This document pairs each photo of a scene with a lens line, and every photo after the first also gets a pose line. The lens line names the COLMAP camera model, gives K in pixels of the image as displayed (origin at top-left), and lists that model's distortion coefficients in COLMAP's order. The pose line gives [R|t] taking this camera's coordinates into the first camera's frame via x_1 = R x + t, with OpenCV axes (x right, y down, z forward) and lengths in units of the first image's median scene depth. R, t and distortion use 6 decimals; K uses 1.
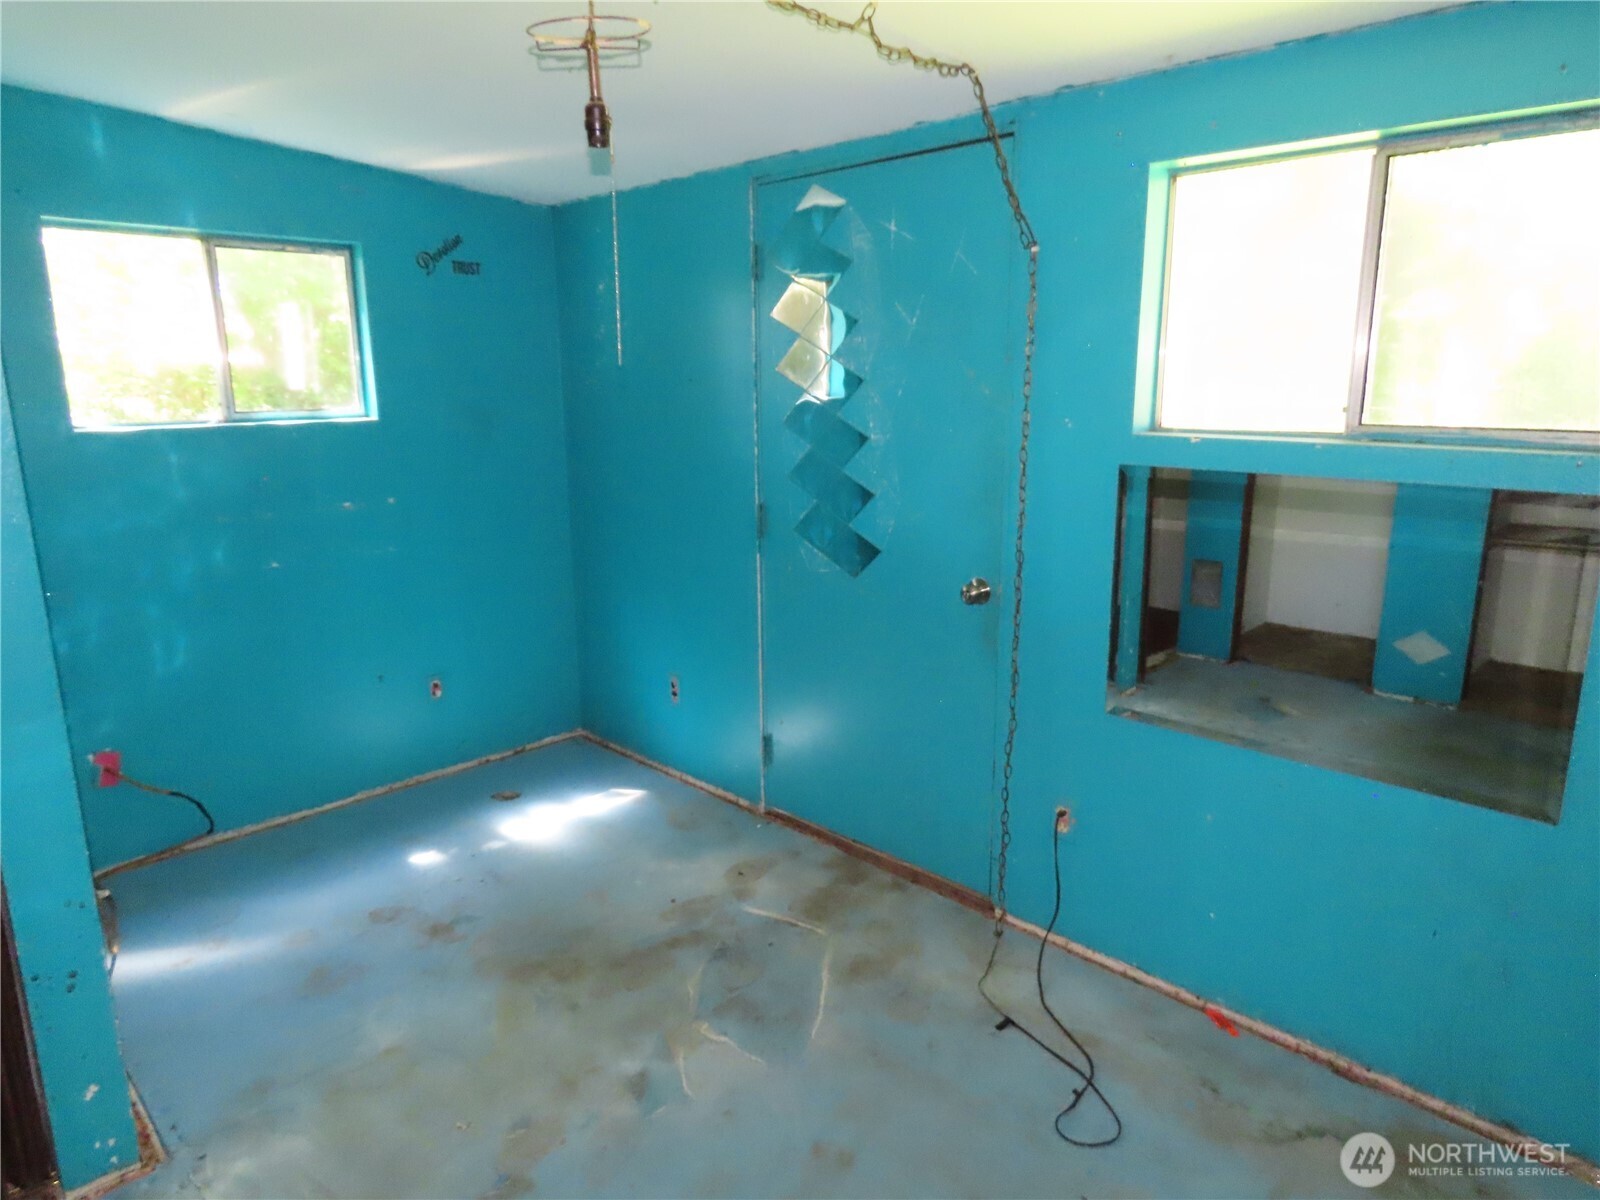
lens RADIAL K [[1009.0, 0, 794.4], [0, 1009.0, 609.8], [0, 0, 1]] dist [-0.018041, 0.008858]
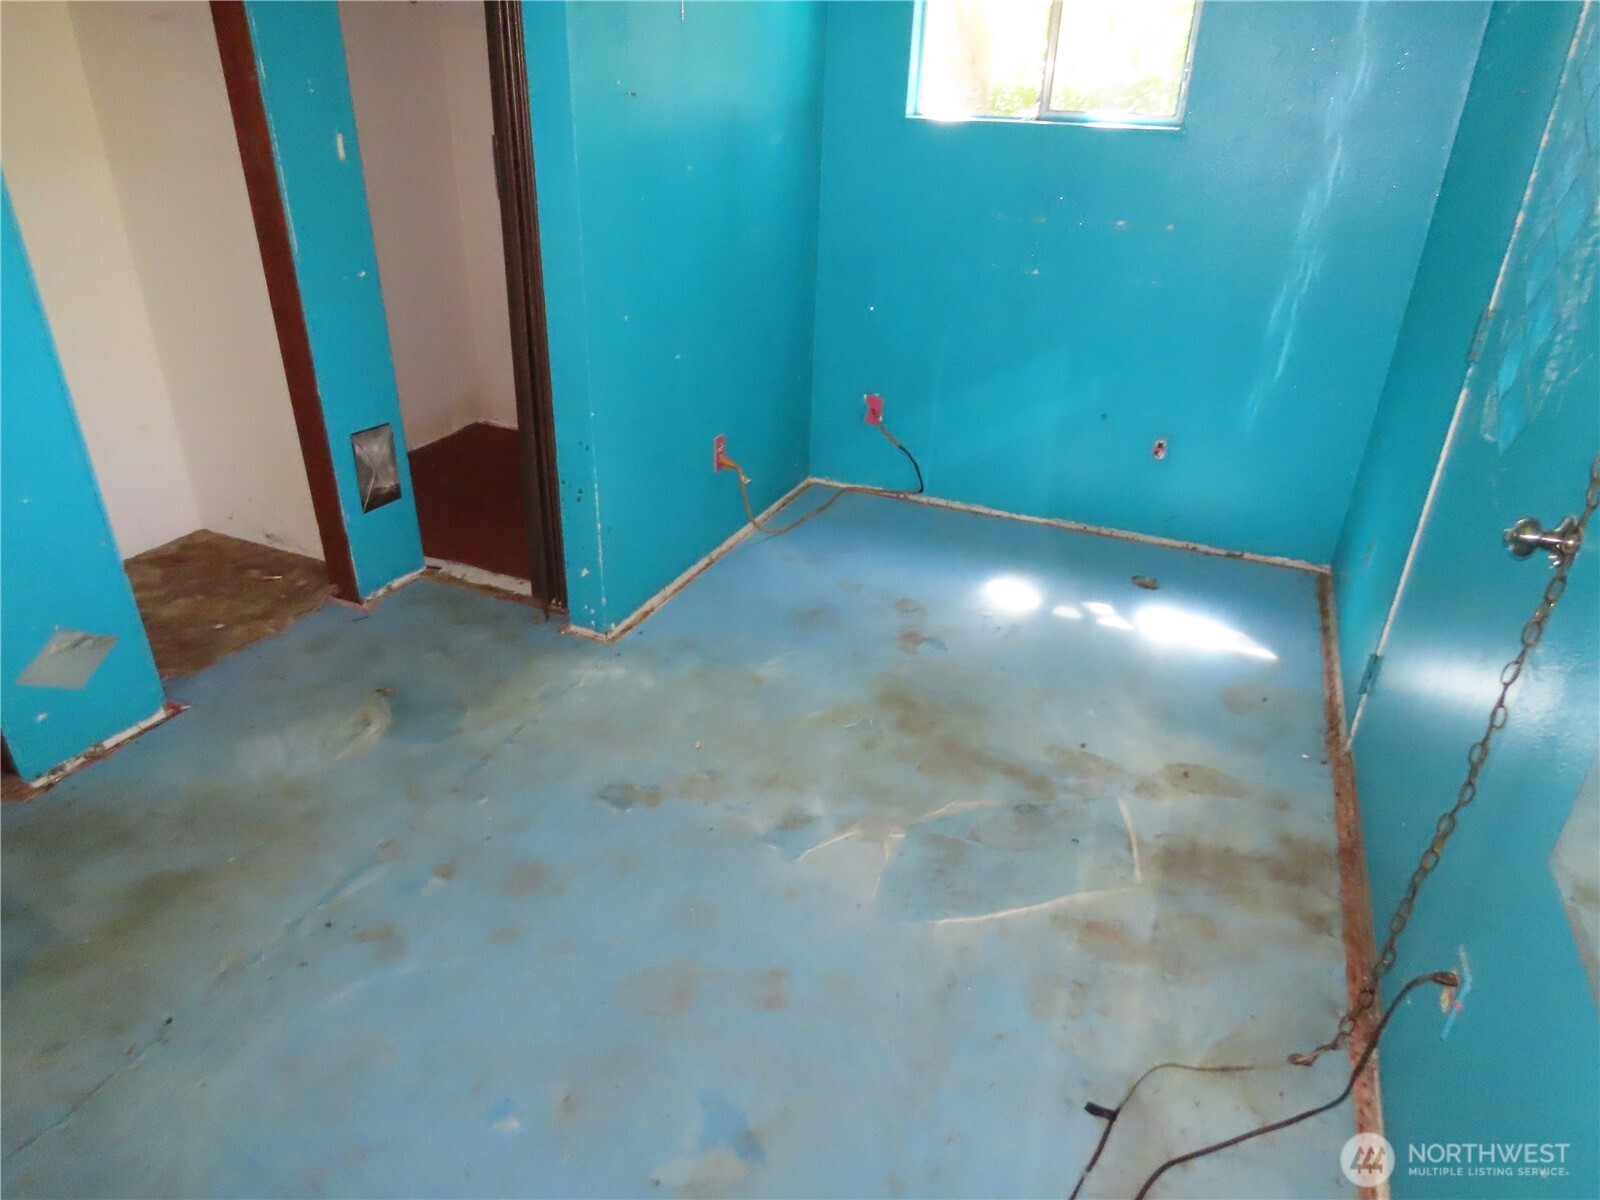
lens RADIAL K [[1009.0, 0, 796.4], [0, 1009.0, 589.9], [0, 0, 1]] dist [-0.018041, 0.008858]
pose [[0.371358, 0.433951, -0.820841, 0.411218], [-0.242507, 0.898706, 0.365402, -0.075996], [0.896261, 0.063364, 0.438977, 0.387630]]
